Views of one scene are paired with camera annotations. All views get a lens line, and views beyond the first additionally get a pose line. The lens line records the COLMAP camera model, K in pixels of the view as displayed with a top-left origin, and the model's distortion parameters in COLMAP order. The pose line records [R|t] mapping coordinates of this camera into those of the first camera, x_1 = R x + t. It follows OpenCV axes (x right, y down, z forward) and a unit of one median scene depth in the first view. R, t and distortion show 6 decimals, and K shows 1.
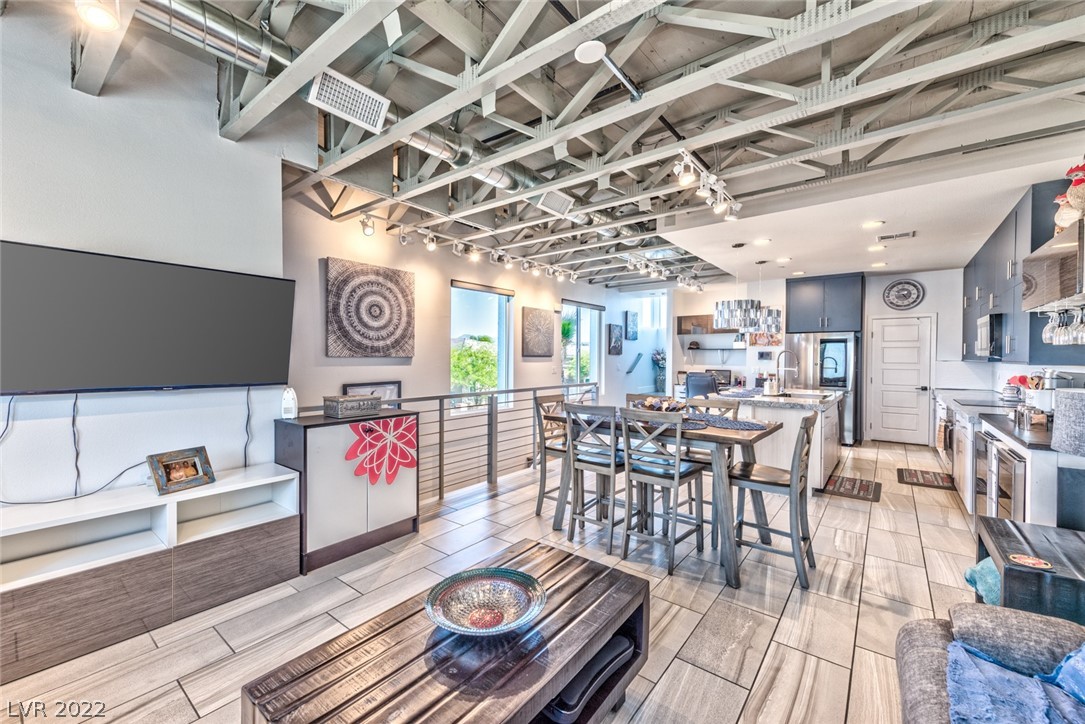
lens RADIAL K [[432.9, 0, 536.3], [0, 432.9, 356.7], [0, 0, 1]] dist [-0.000838, -0.000041]
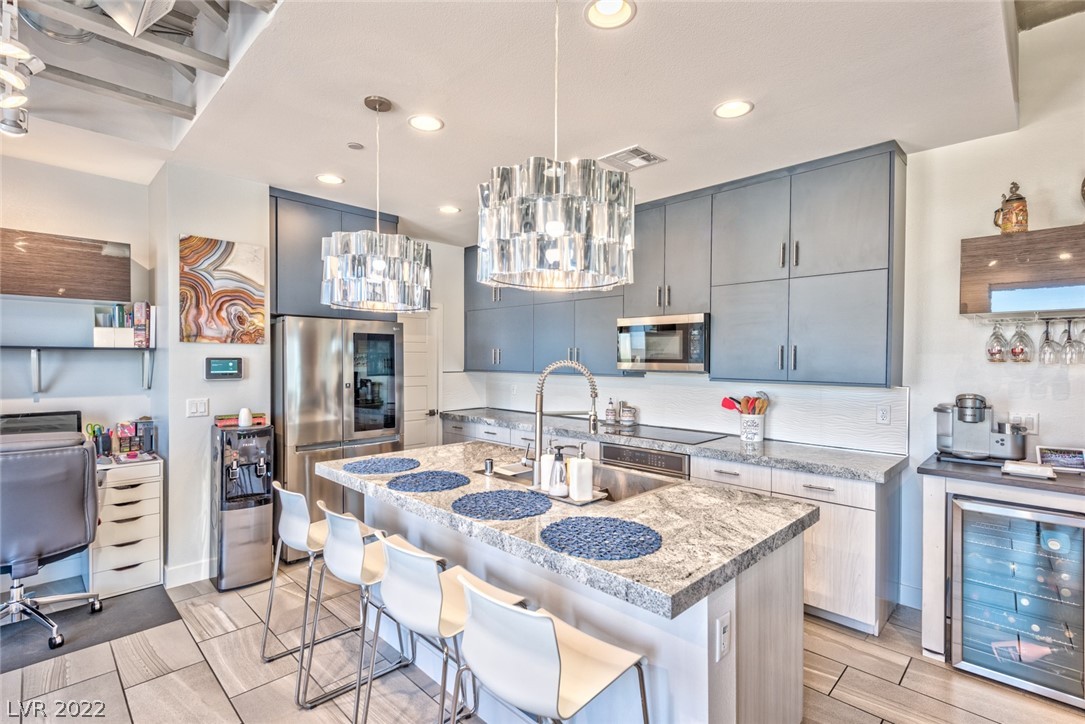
lens RADIAL K [[515.0, 0, 542.5], [0, 515.0, 362.0], [0, 0, 1]] dist [-0.000360, -0.000077]
pose [[0.109683, -0.011276, 0.993903, 0.102091], [-0.005673, 0.999912, 0.011970, -0.015395], [-0.993950, -0.006951, 0.109610, 0.673624]]
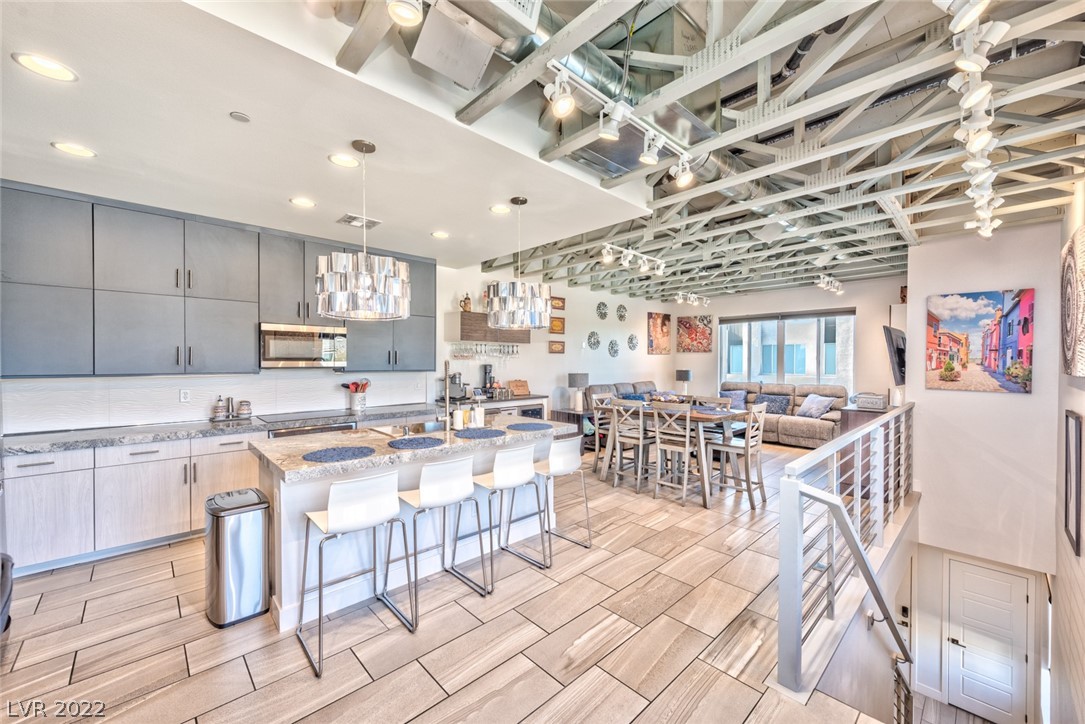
lens RADIAL K [[422.3, 0, 542.5], [0, 422.3, 362.0], [0, 0, 1]] dist [-0.000214, 0.000003]
pose [[-0.989652, -0.002596, 0.143462, 0.233872], [-0.003133, 0.999989, -0.003518, -0.007185], [-0.143451, -0.003931, -0.989650, 1.099452]]
